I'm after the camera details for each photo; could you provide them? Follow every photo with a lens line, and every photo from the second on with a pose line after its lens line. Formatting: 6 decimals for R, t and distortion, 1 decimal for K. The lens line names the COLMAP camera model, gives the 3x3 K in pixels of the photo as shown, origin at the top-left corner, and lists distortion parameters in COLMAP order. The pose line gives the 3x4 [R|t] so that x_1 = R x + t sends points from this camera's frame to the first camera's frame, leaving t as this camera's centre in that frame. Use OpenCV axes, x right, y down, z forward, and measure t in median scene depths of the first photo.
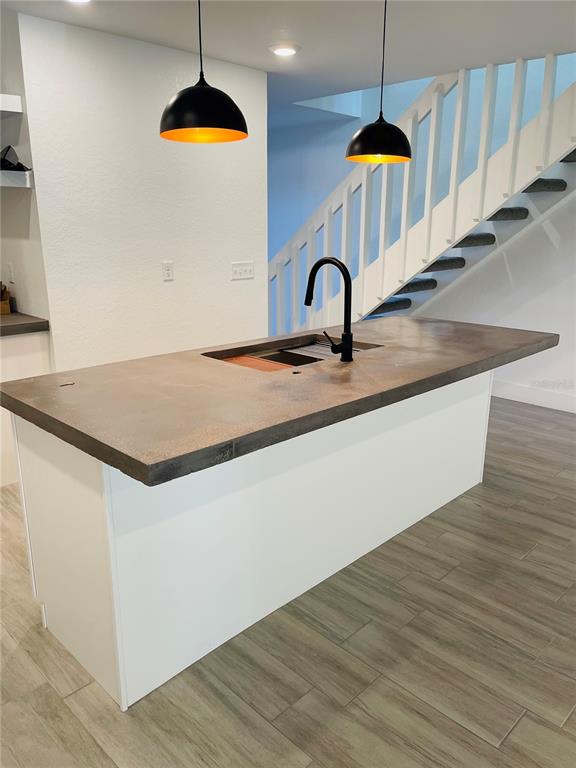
lens RADIAL K [[576.2, 0, 284.0], [0, 576.2, 382.8], [0, 0, 1]] dist [0.044605, -0.043310]
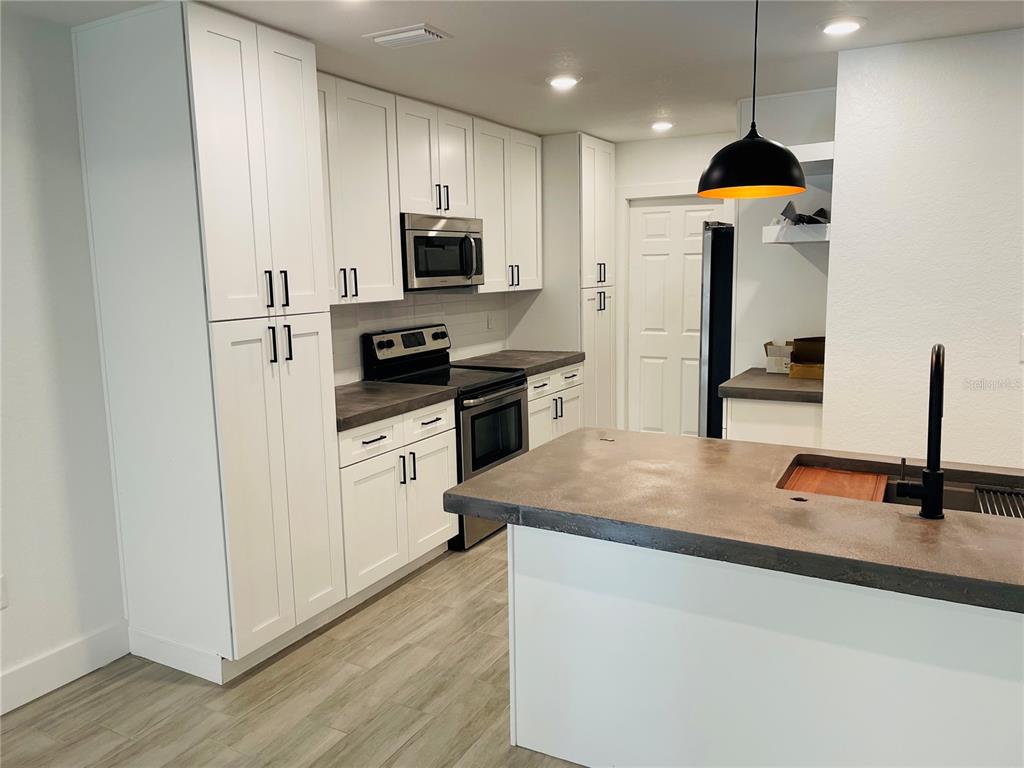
lens RADIAL K [[768.3, 0, 504.0], [0, 768.3, 380.7], [0, 0, 1]] dist [0.044605, -0.043310]
pose [[0.272632, 0.132462, -0.952956, 0.759509], [-0.230764, 0.970568, 0.068890, -0.128452], [0.934034, 0.201127, 0.295175, 0.306982]]
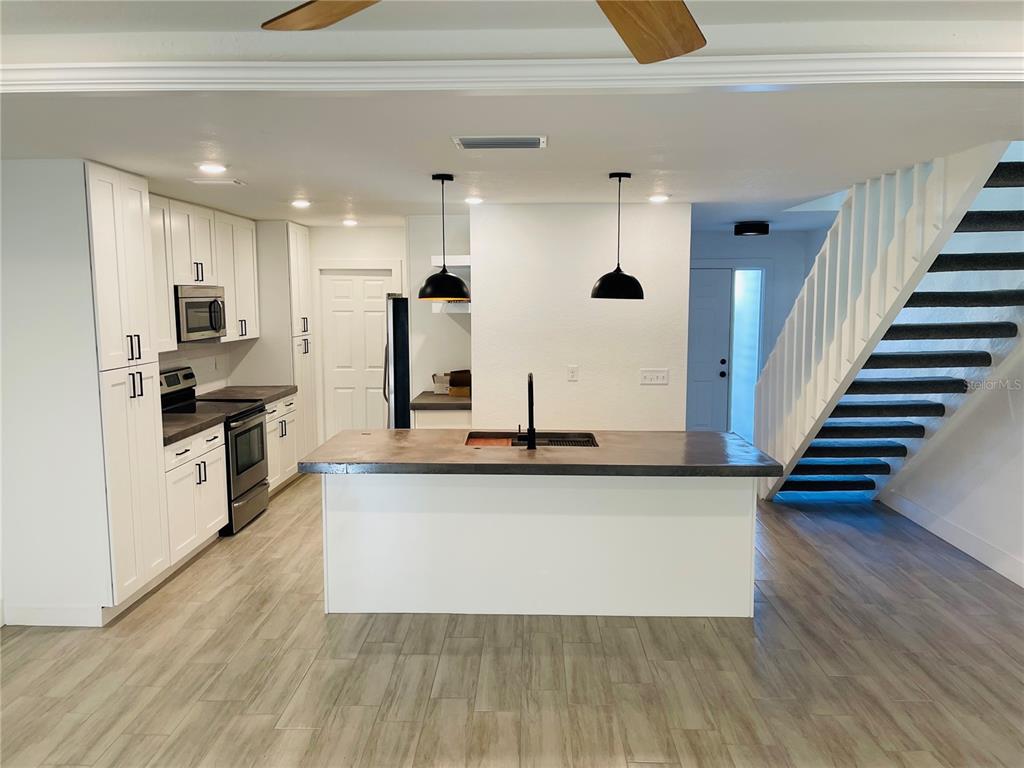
lens RADIAL K [[768.3, 0, 512.6], [0, 768.3, 379.2], [0, 0, 1]] dist [0.044605, -0.043310]
pose [[0.693034, 0.072101, -0.717290, 1.356894], [-0.183958, 0.979734, -0.079256, -0.051242], [0.697039, 0.186878, 0.692253, -0.296839]]
